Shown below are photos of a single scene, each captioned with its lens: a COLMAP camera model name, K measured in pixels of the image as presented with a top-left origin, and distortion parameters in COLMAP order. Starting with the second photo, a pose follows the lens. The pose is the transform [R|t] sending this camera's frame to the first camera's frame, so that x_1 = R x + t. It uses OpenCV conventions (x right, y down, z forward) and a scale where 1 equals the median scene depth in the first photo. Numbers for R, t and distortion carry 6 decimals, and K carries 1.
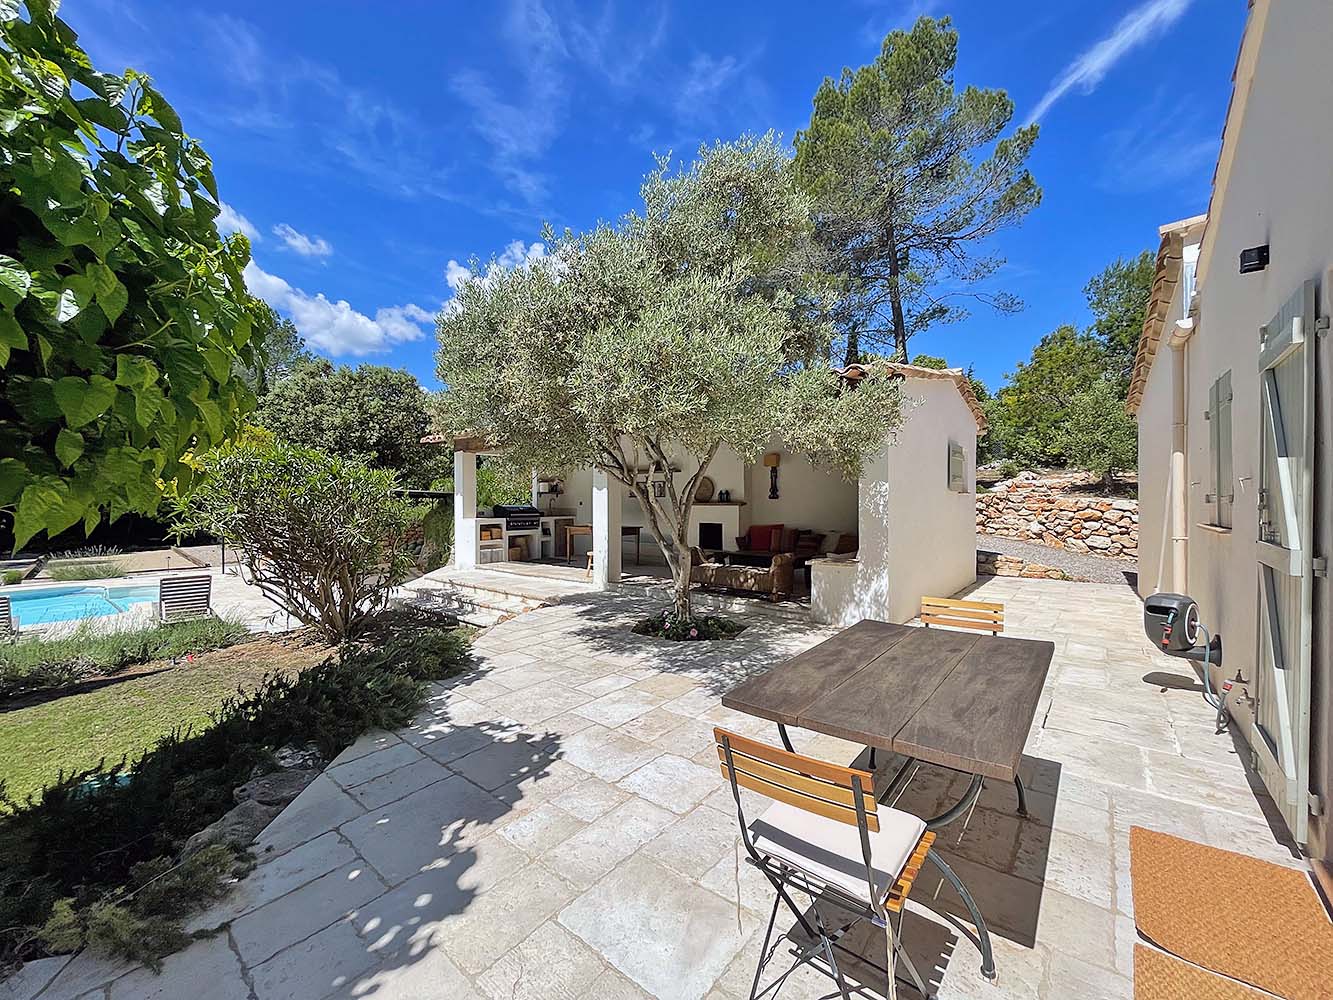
lens RADIAL K [[538.8, 0, 666.5], [0, 538.8, 500.0], [0, 0, 1]] dist [-0.003878, -0.000069]
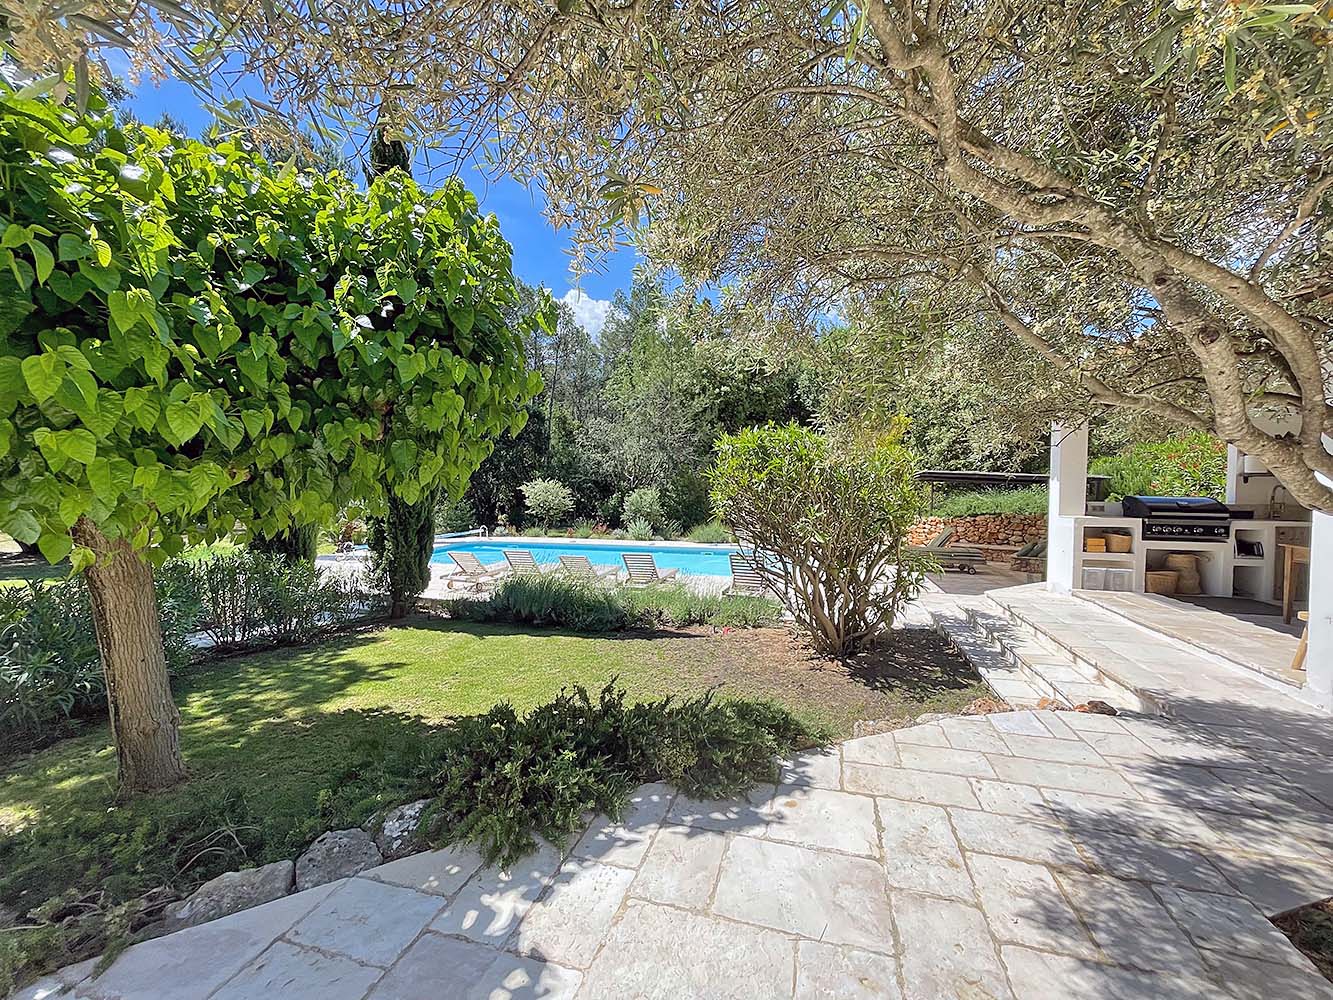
lens RADIAL K [[538.8, 0, 666.5], [0, 538.8, 500.0], [0, 0, 1]] dist [-0.003878, -0.000069]
pose [[0.385028, 0.030709, -0.922394, 0.075311], [-0.005718, 0.999506, 0.030889, -0.003269], [0.922887, -0.006619, 0.385013, 0.560259]]
